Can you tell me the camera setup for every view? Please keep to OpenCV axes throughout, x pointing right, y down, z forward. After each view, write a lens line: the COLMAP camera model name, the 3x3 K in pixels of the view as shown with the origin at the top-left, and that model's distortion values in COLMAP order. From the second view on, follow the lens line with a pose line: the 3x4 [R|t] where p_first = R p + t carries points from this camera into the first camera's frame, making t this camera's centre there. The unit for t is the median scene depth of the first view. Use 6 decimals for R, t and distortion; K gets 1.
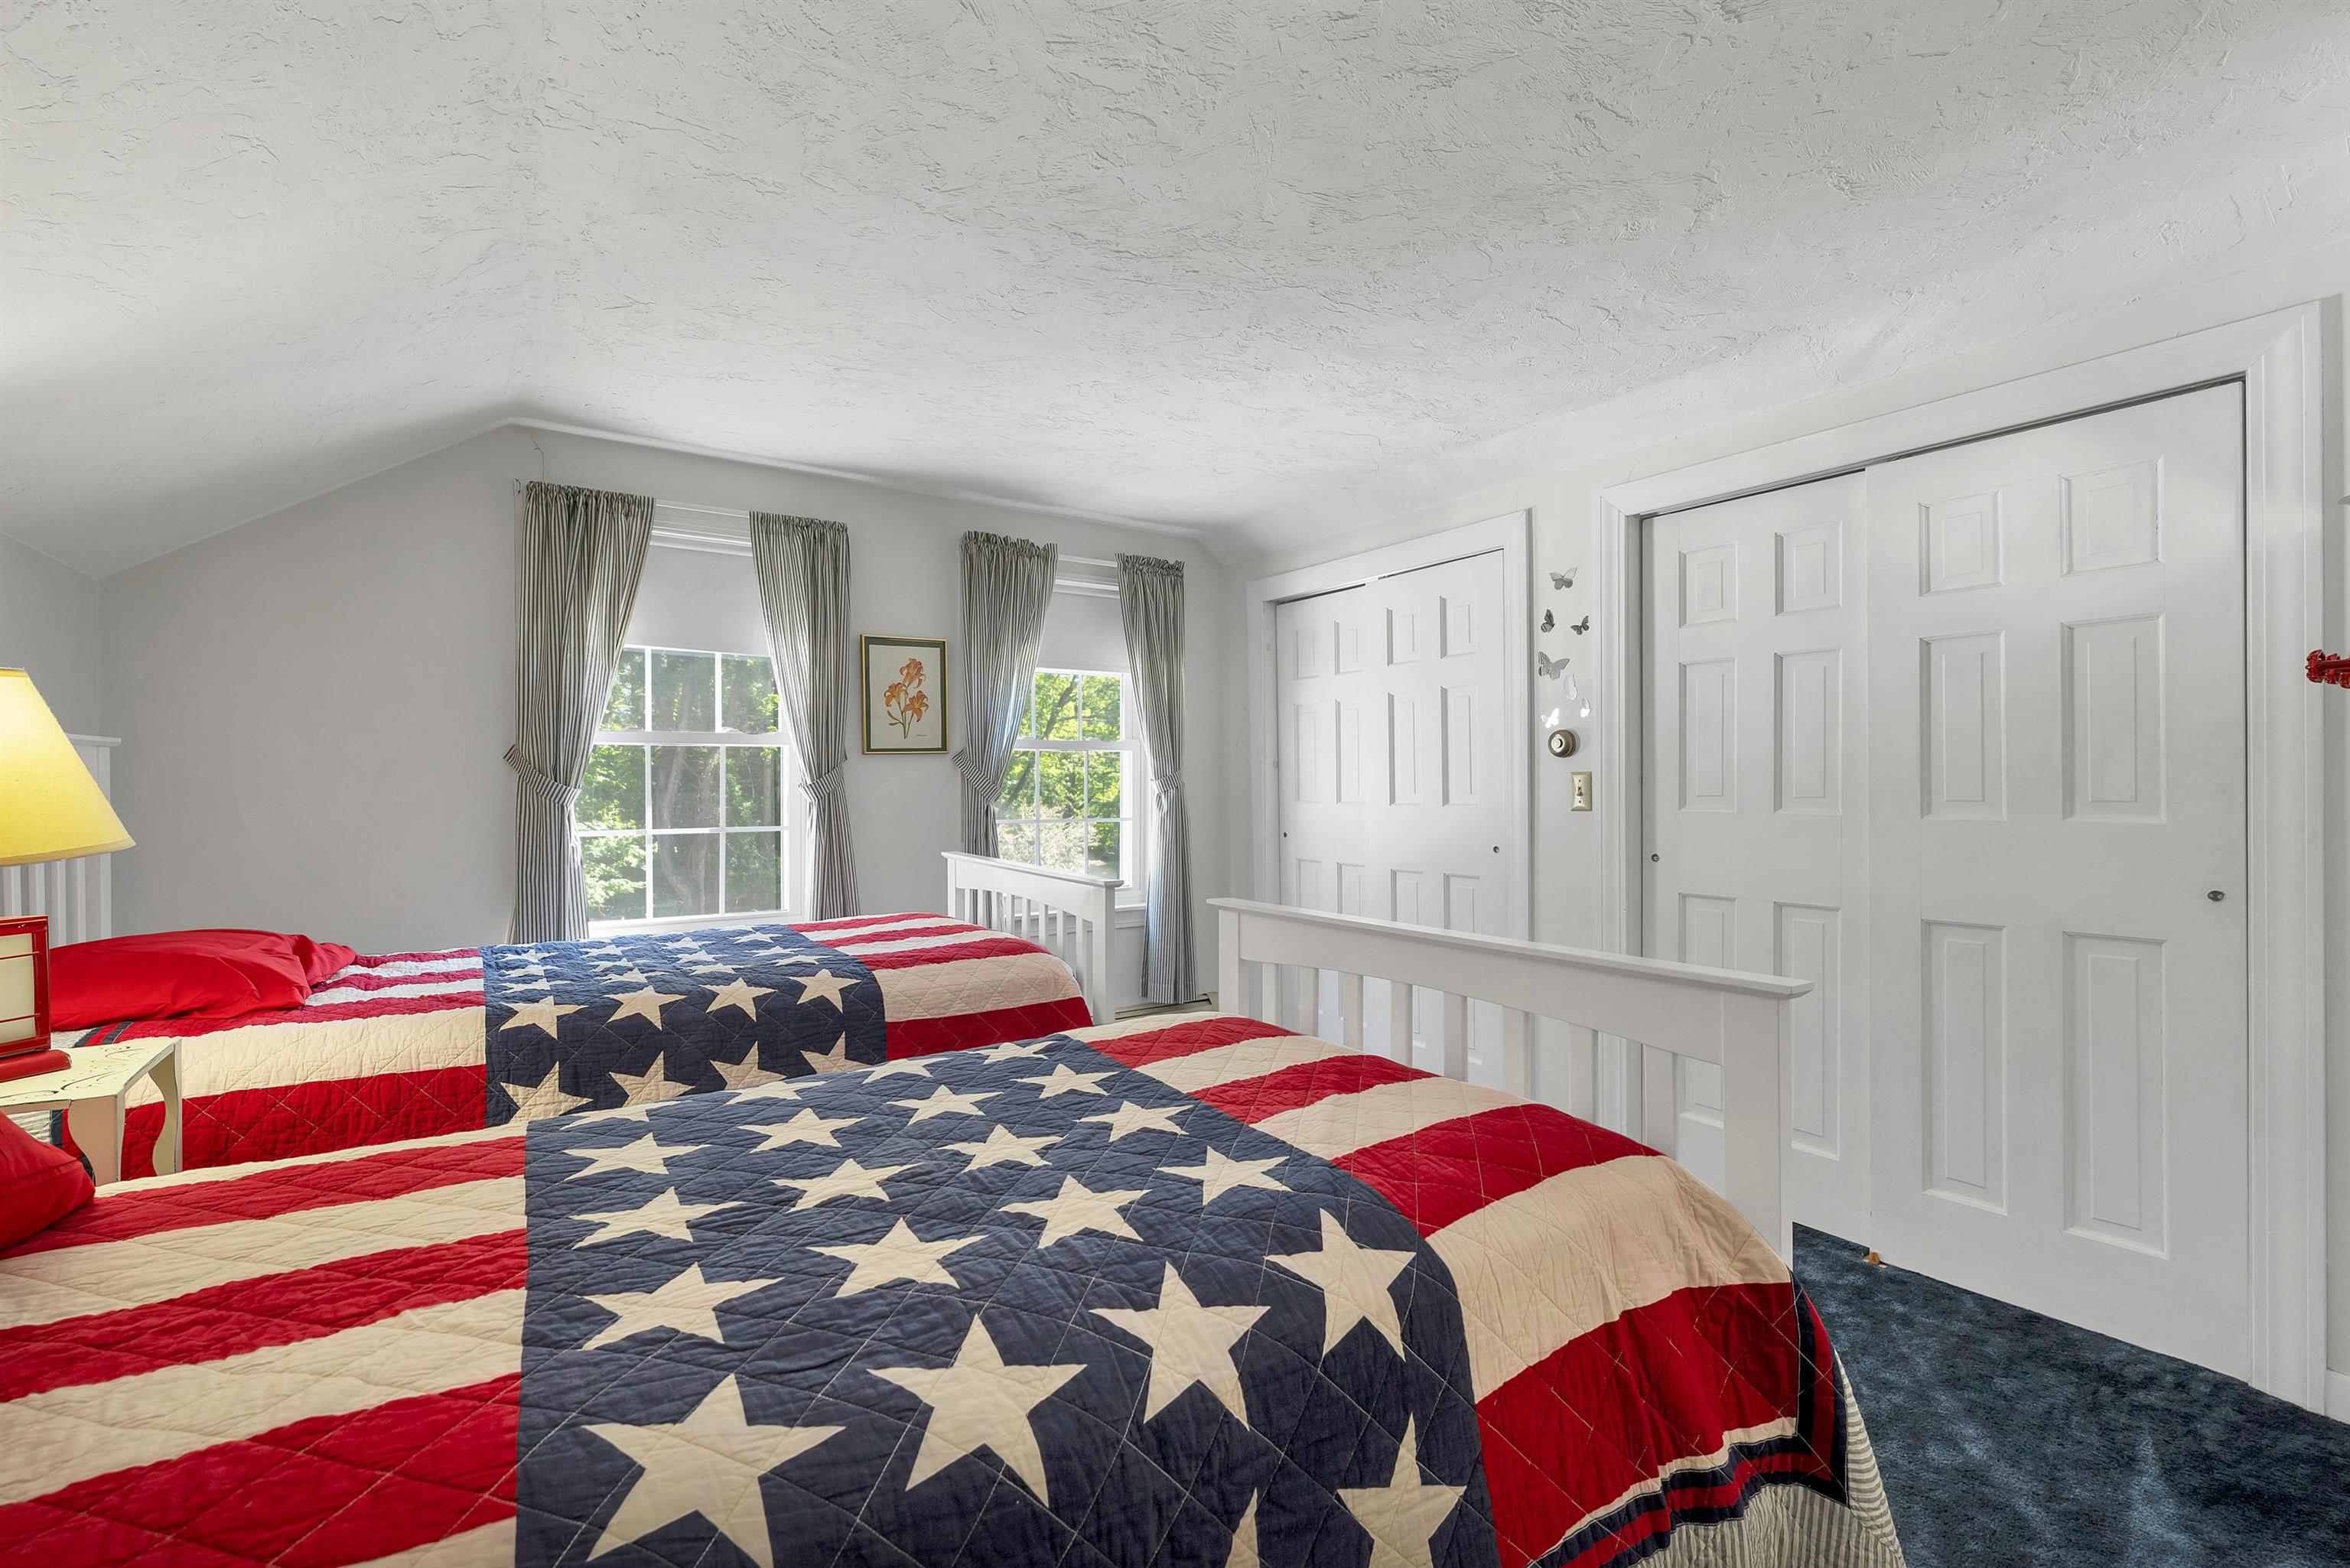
lens RADIAL K [[1008.9, 0, 1182.5], [0, 1008.9, 783.8], [0, 0, 1]] dist [-0.014487, -0.000617]
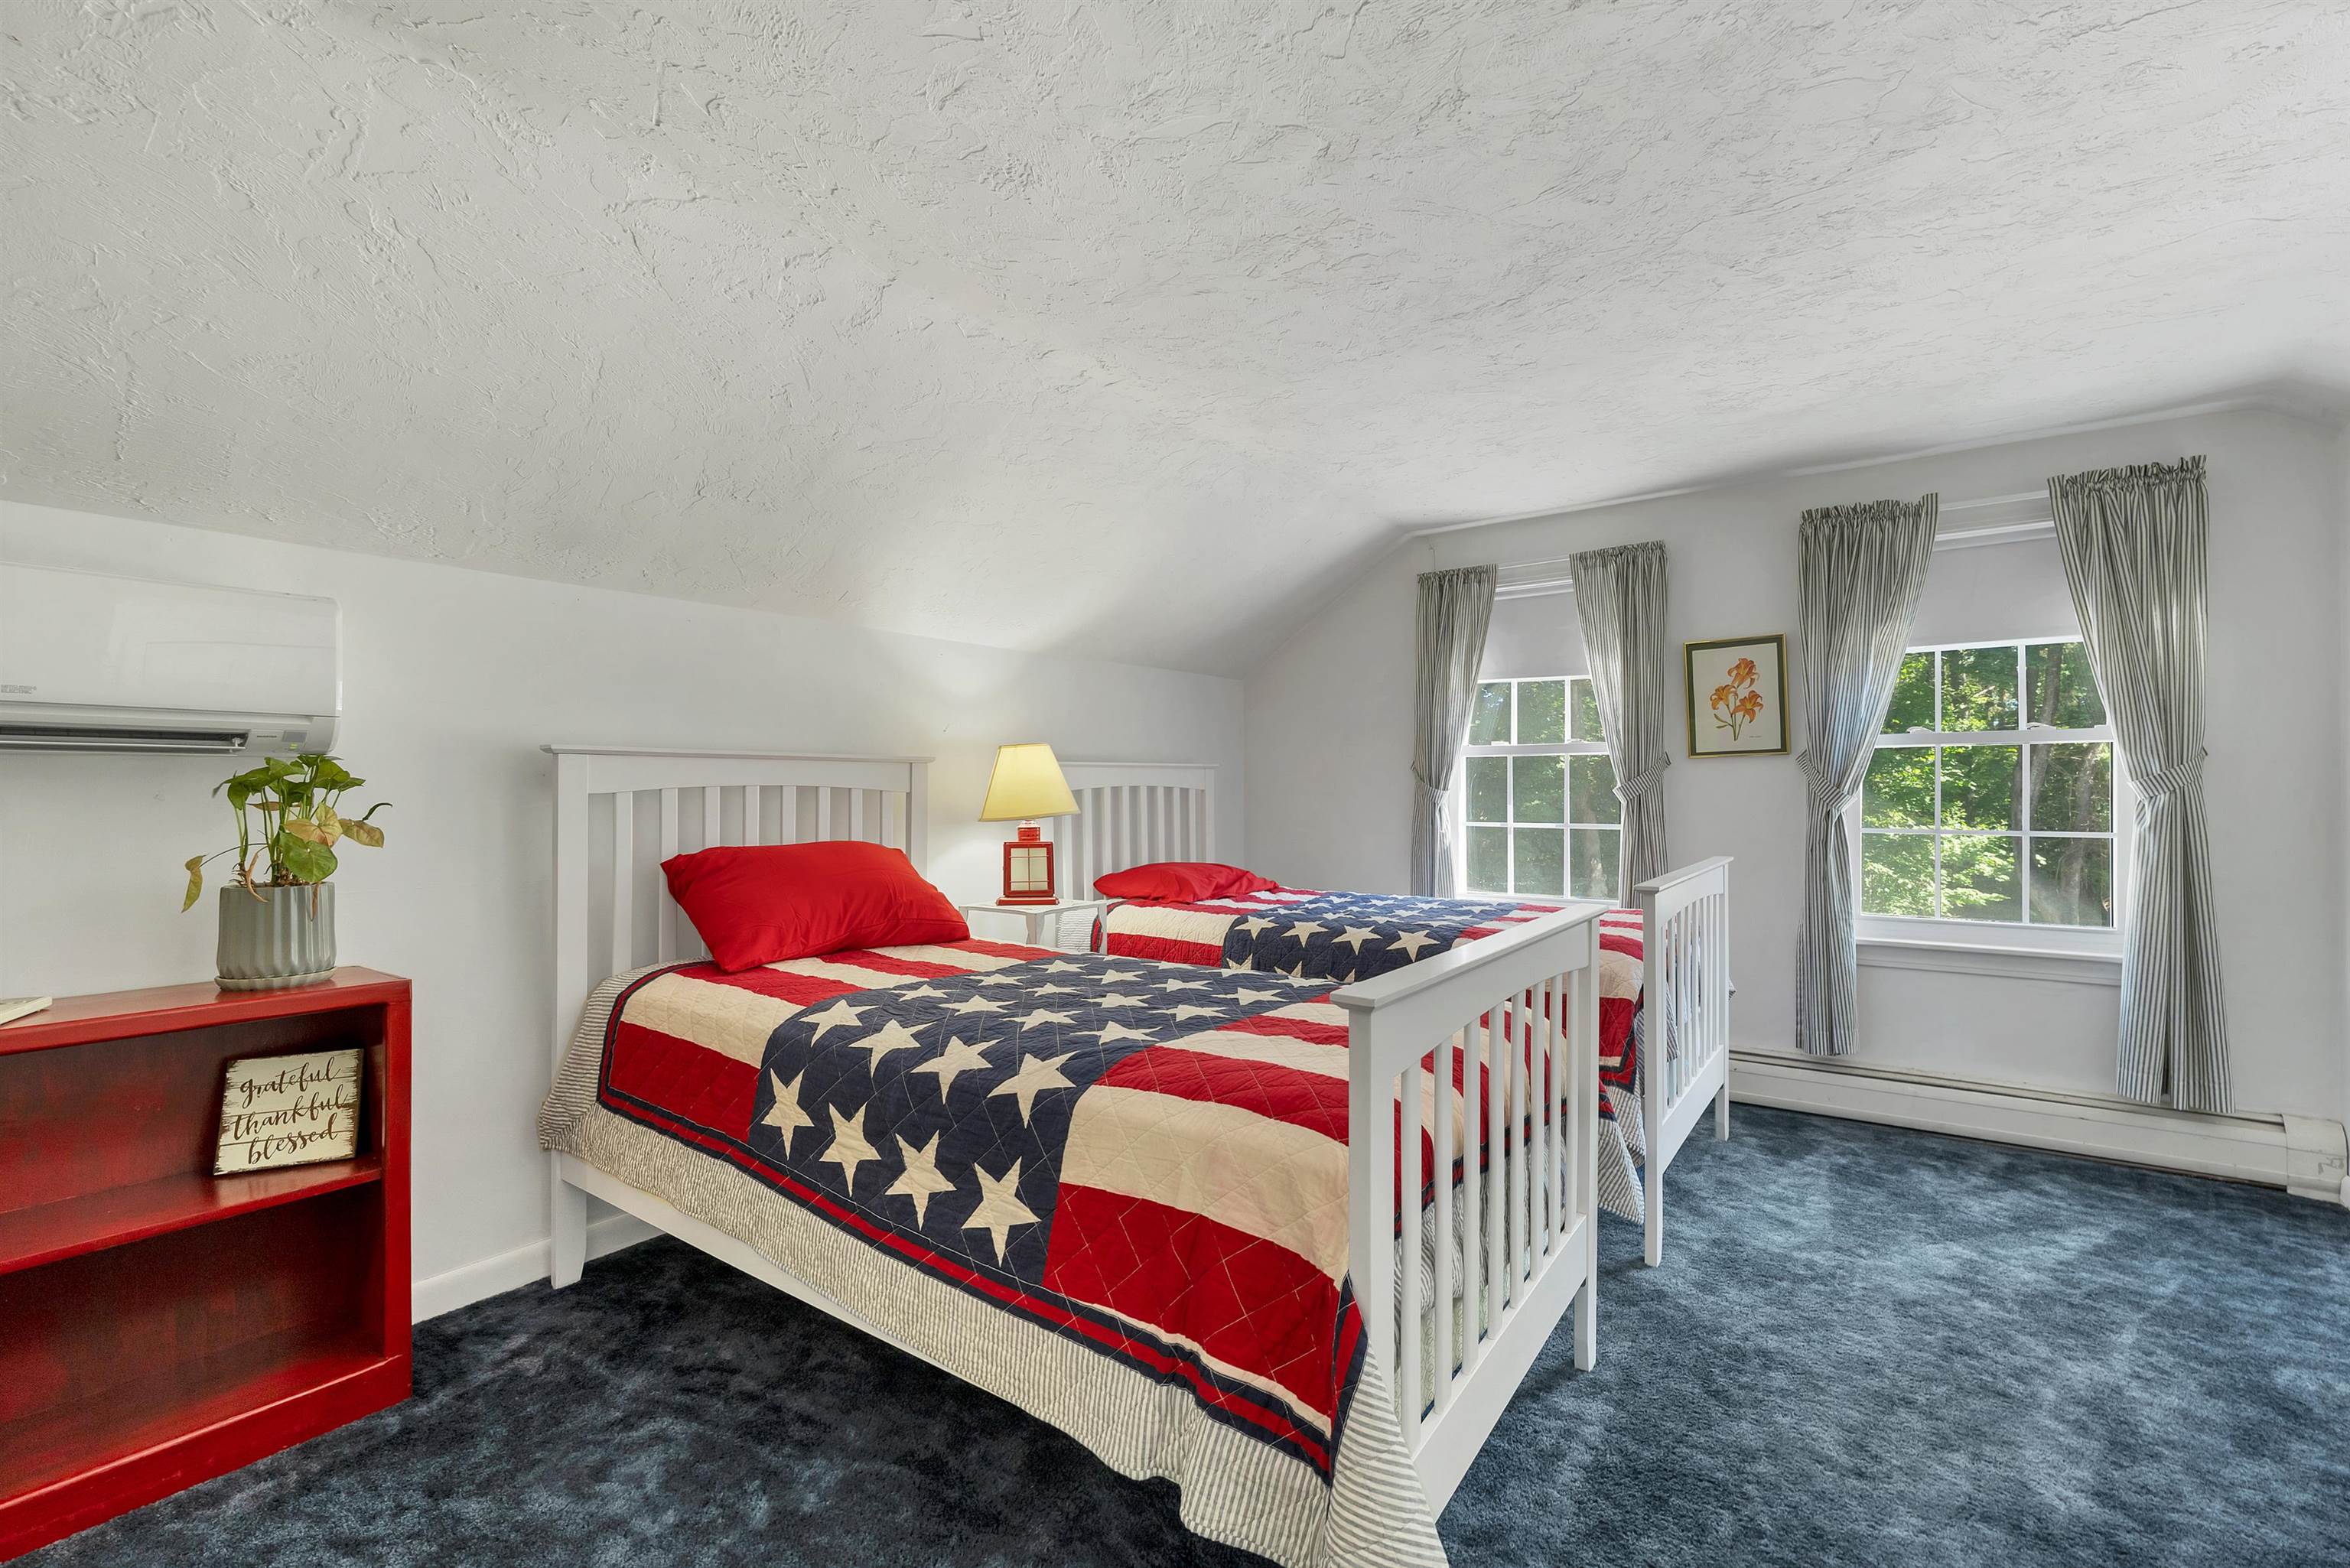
lens RADIAL K [[1008.9, 0, 1189.9], [0, 1008.9, 792.0], [0, 0, 1]] dist [-0.014487, -0.000617]
pose [[0.341647, 0.004352, -0.939818, 0.505469], [0.002440, 0.999982, 0.005517, -0.001560], [0.939825, -0.004178, 0.341630, 0.177164]]
